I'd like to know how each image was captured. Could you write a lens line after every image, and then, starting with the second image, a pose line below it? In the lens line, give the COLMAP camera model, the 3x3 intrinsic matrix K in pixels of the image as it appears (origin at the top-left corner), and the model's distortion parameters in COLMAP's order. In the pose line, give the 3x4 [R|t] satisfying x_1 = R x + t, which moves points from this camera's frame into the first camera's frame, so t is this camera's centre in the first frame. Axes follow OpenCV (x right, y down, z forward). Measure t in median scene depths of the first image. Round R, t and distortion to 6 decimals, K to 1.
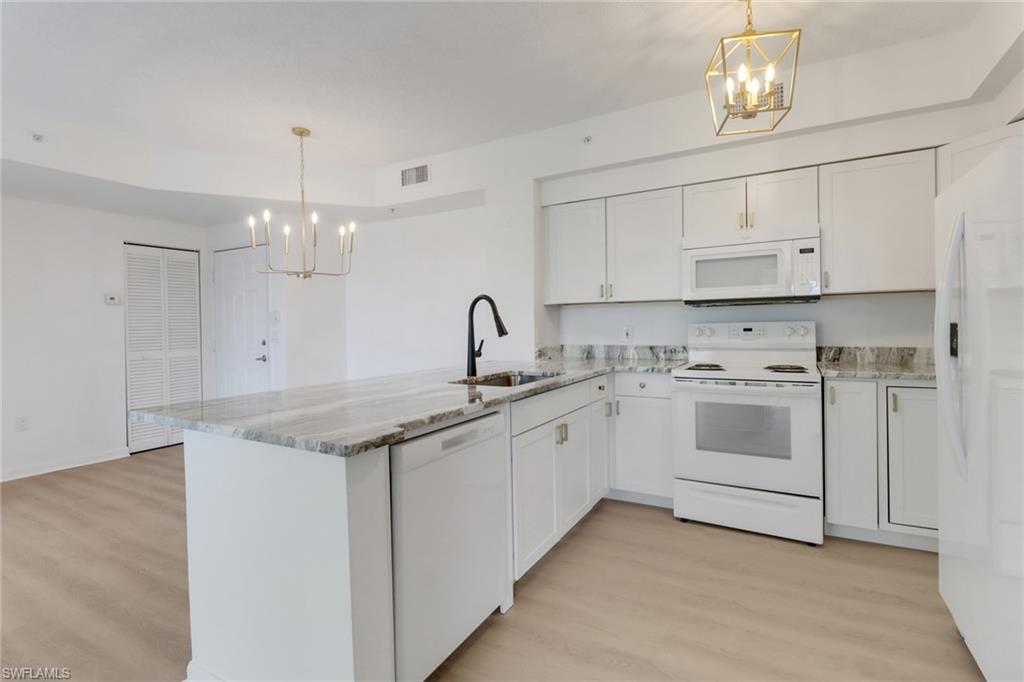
lens RADIAL K [[479.4, 0, 511.4], [0, 479.4, 328.1], [0, 0, 1]] dist [0.009554, -0.000083]
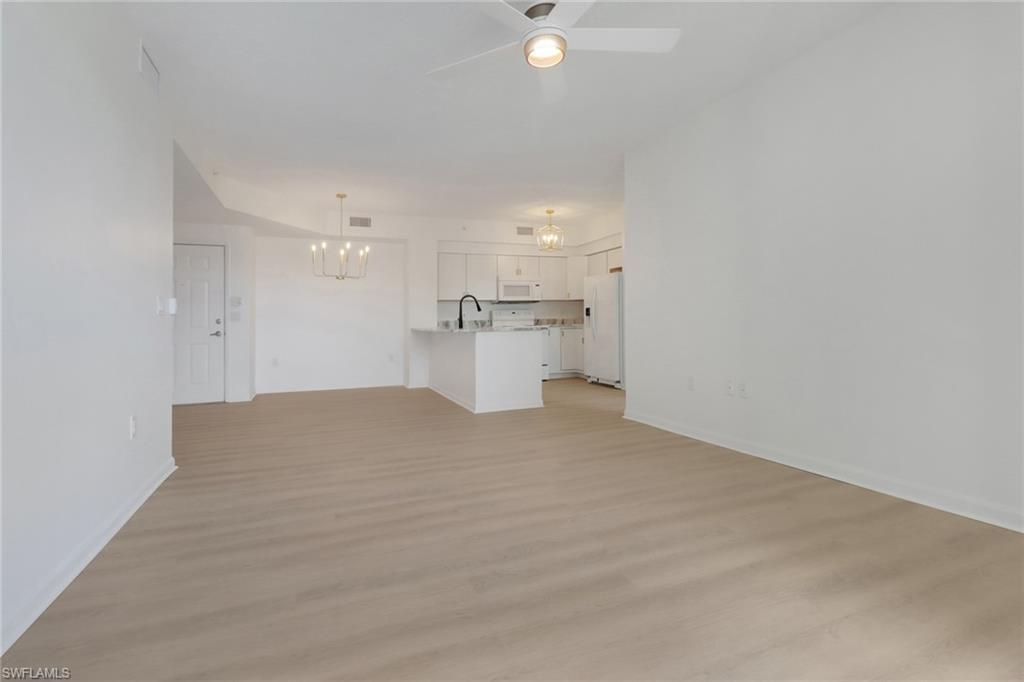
lens RADIAL K [[500.9, 0, 515.6], [0, 500.9, 303.8], [0, 0, 1]] dist [0.000361, -0.000127]
pose [[0.616472, 0.034506, 0.786621, -1.545519], [0.013312, 0.998440, -0.054230, 0.095486], [-0.787265, 0.043902, 0.615051, -0.635045]]
